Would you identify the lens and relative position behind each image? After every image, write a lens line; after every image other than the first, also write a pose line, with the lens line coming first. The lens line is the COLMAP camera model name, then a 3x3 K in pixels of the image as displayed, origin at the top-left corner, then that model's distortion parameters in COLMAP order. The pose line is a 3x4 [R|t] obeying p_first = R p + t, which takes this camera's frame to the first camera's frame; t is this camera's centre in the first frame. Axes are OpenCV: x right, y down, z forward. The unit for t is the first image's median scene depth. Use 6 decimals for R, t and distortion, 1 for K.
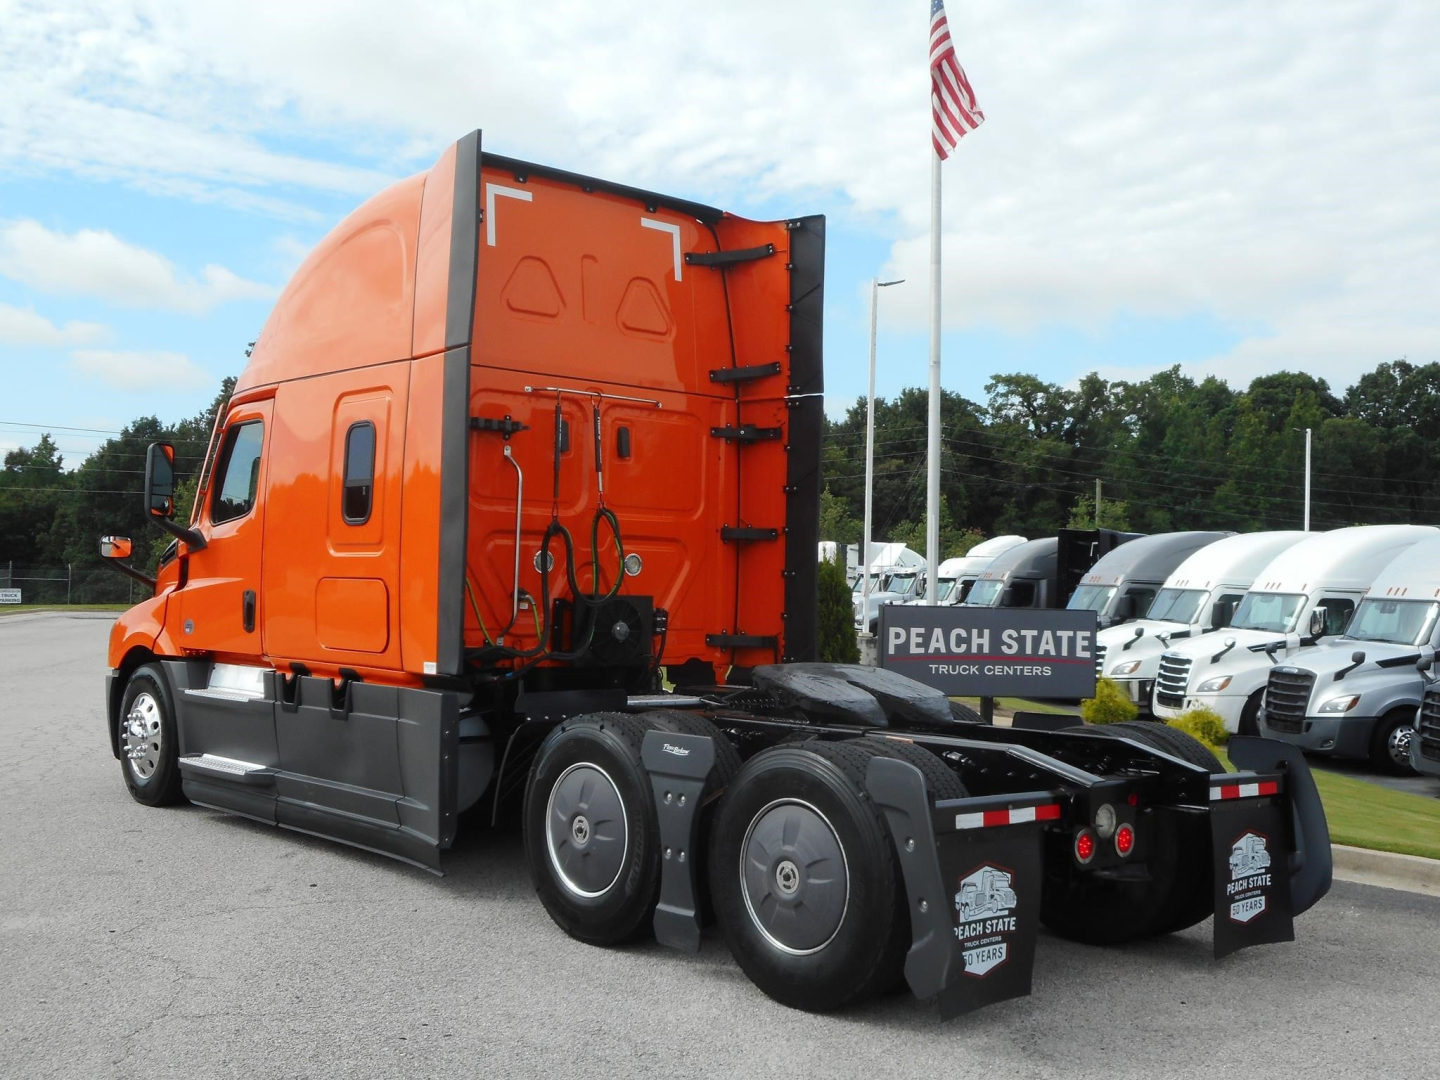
lens RADIAL K [[1615.8, 0, 720.0], [0, 1615.8, 540.0], [0, 0, 1]] dist [-0.008272, -0.017859]
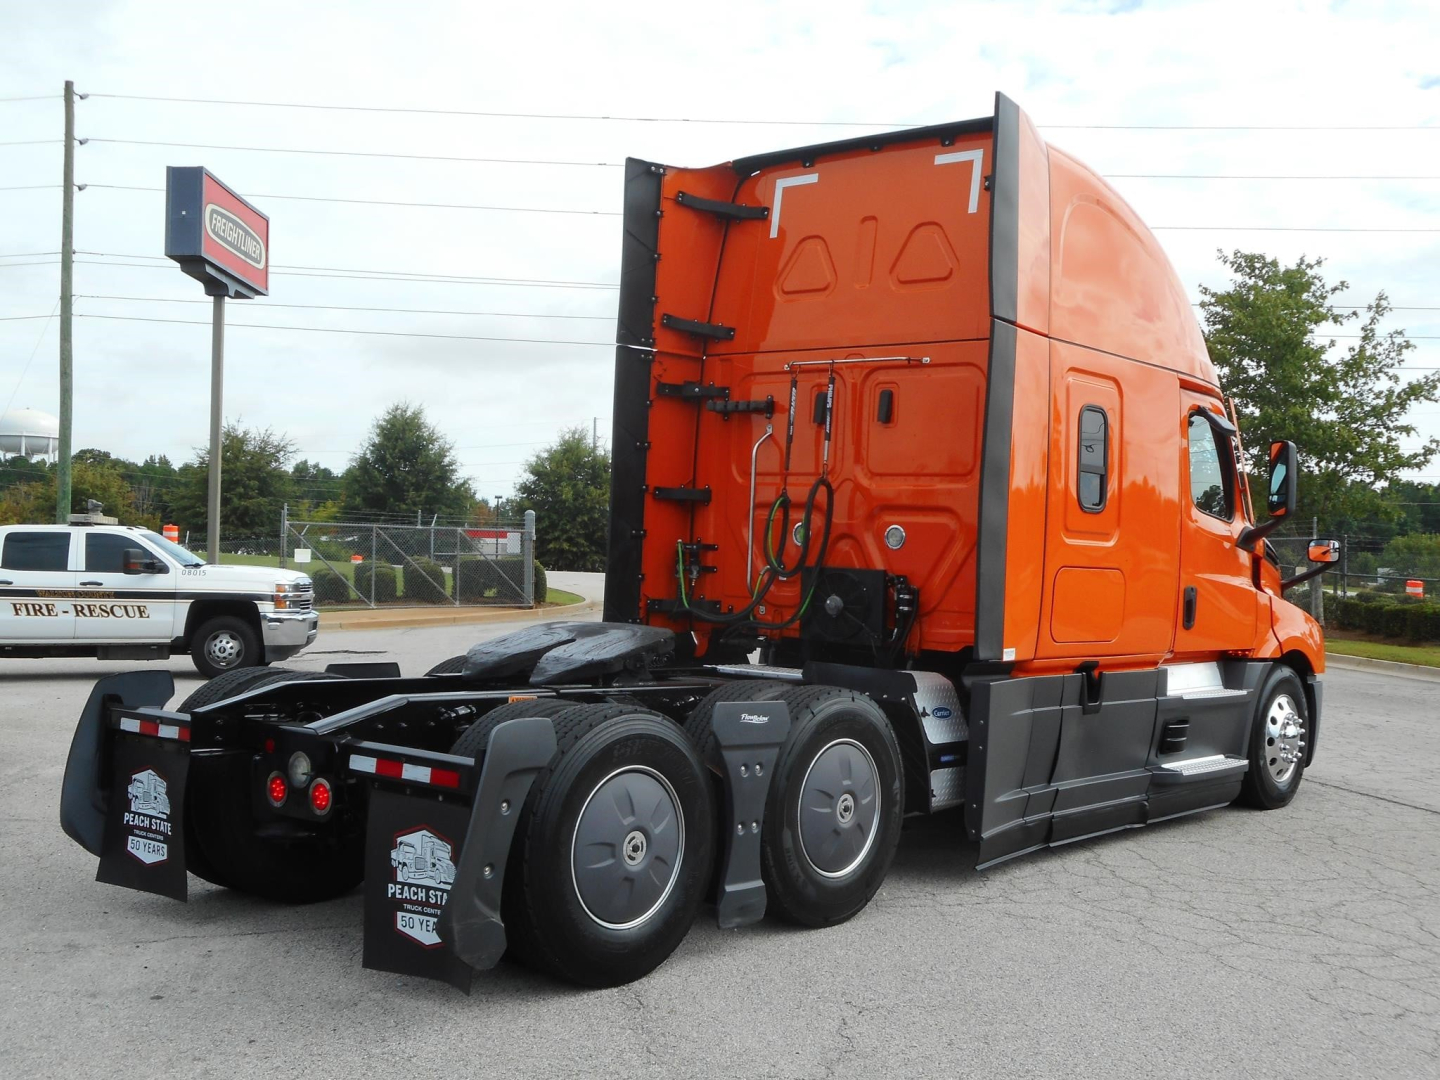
lens RADIAL K [[1615.8, 0, 720.0], [0, 1615.8, 540.0], [0, 0, 1]] dist [-0.008272, -0.017859]
pose [[0.154132, -0.035382, -0.987417, 0.864054], [-0.002286, 0.999343, -0.036167, 0.052051], [0.988048, 0.007832, 0.153950, 0.779733]]
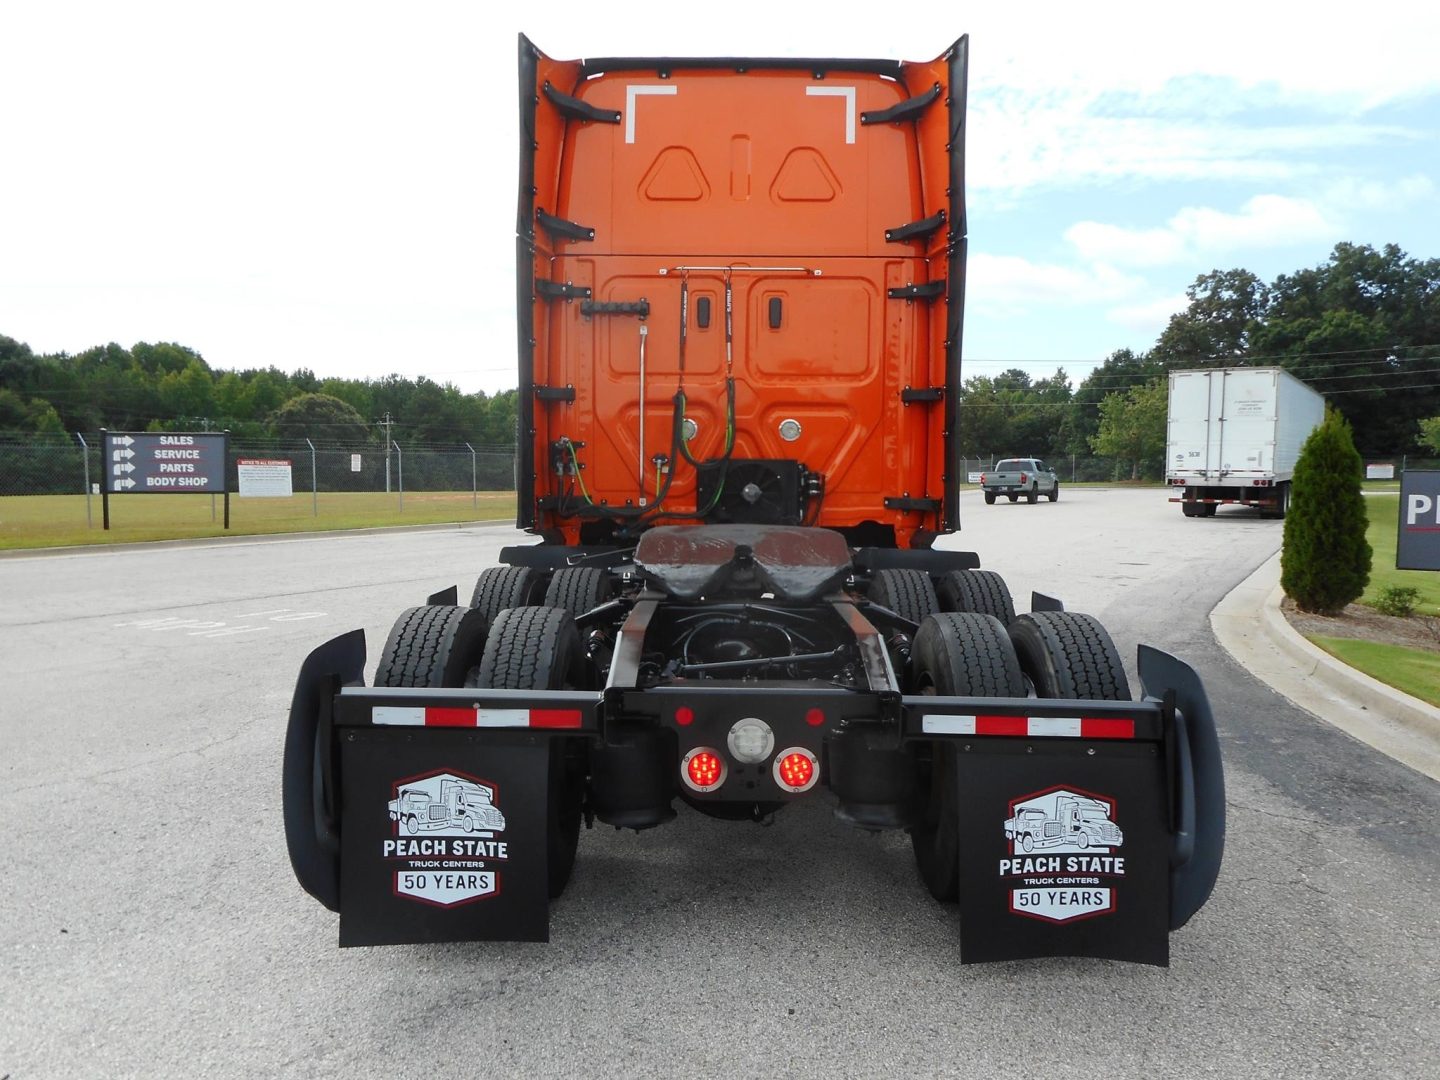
lens RADIAL K [[1106.3, 0, 697.9], [0, 1106.3, 547.0], [0, 0, 1]] dist [0.008934, 0.001044]
pose [[0.734488, 0.033083, -0.677815, 0.402678], [0.032347, 0.995969, 0.083663, 0.029772], [0.677851, -0.083375, 0.730457, 0.441459]]
